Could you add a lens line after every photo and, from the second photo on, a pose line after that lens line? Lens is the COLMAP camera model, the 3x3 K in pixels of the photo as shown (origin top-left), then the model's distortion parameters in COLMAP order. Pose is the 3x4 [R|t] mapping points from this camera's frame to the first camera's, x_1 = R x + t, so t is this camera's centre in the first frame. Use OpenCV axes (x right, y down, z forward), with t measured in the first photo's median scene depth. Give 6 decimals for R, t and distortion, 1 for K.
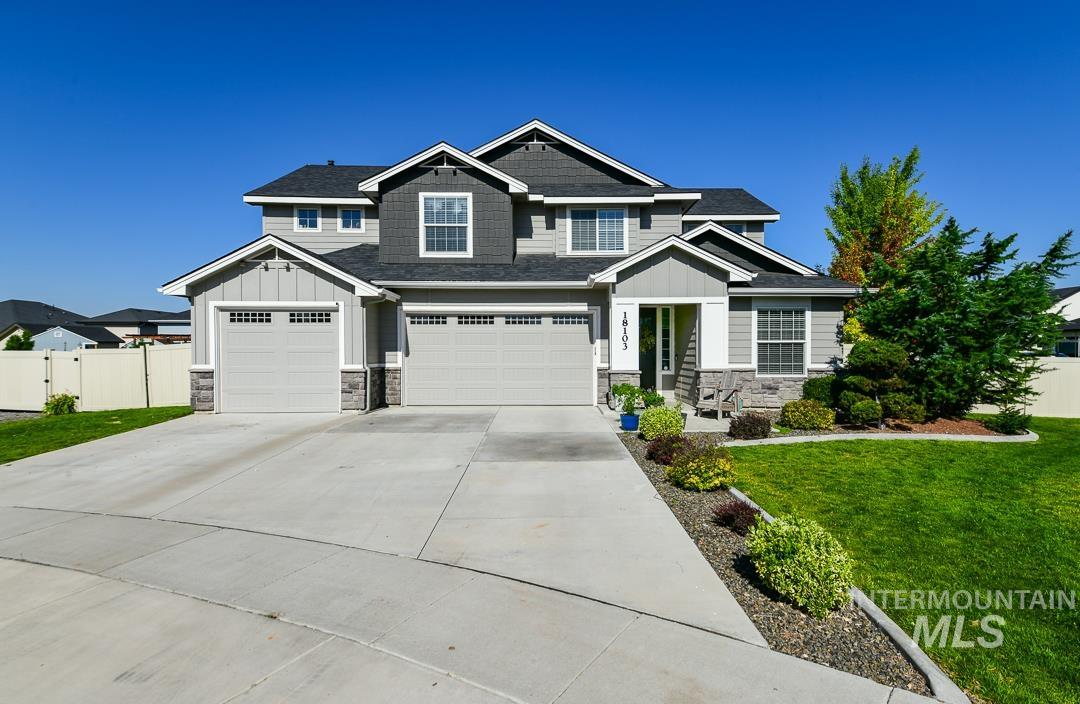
lens RADIAL K [[594.2, 0, 548.8], [0, 594.2, 352.7], [0, 0, 1]] dist [0.017485, 0.002012]
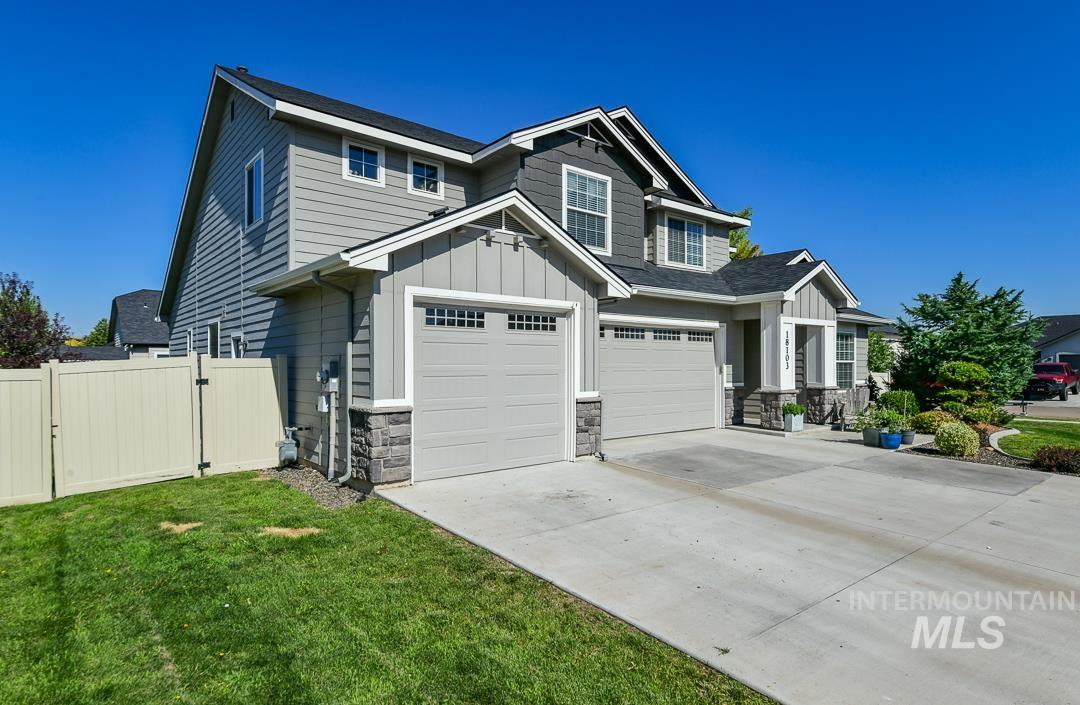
lens RADIAL K [[594.2, 0, 561.2], [0, 594.2, 364.2], [0, 0, 1]] dist [0.017485, 0.002012]
pose [[0.770710, 0.001492, 0.637184, -0.776164], [-0.000736, 0.999999, -0.001451, -0.011511], [-0.637185, 0.000649, 0.770711, 0.453677]]
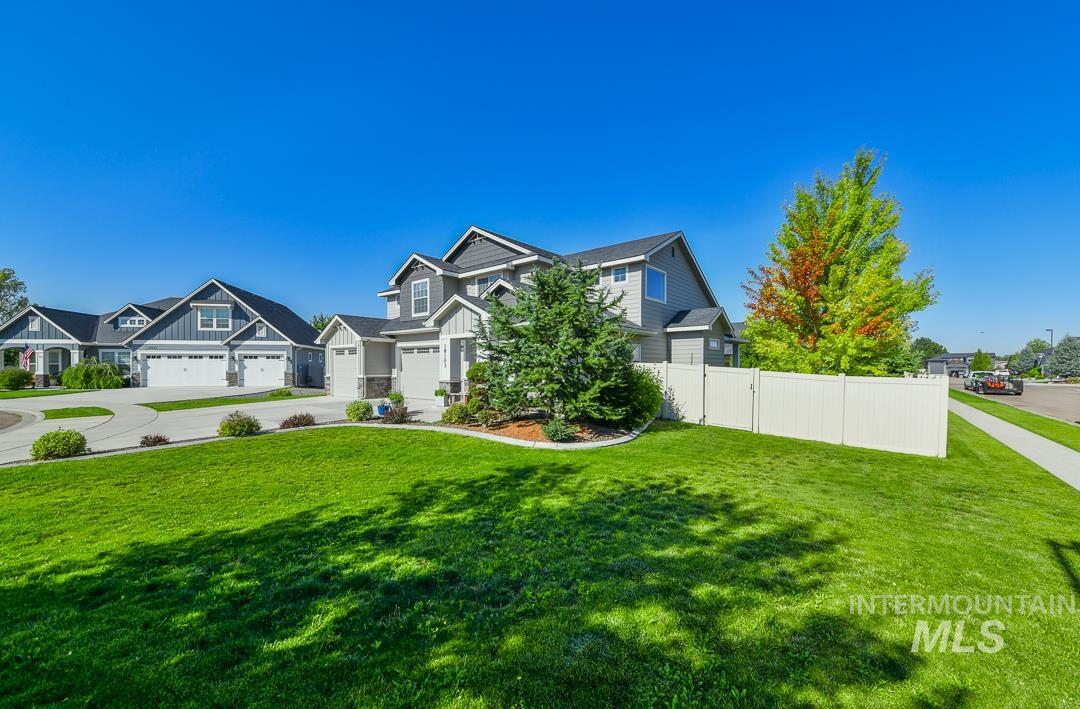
lens RADIAL K [[418.6, 0, 546.7], [0, 418.6, 368.5], [0, 0, 1]] dist [0.002919, -0.000123]
pose [[0.765257, 0.002137, -0.643721, 1.030527], [0.000263, 0.999993, 0.003632, -0.006675], [0.643724, -0.002949, 0.765252, 0.304436]]
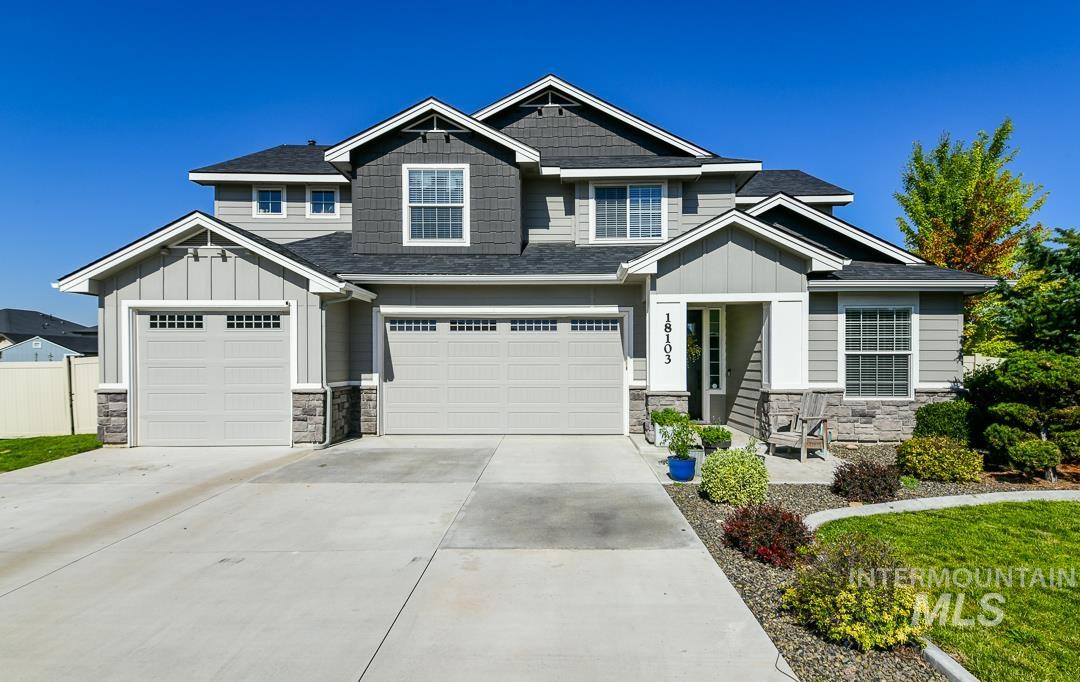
lens RADIAL K [[592.2, 0, 551.3], [0, 592.2, 361.0], [0, 0, 1]] dist [0.024357, -0.010580]
pose [[0.999610, 0.000031, -0.027910, 0.001831], [-0.000144, 0.999992, -0.004035, -0.005357], [0.027909, 0.004037, 0.999602, 0.241202]]
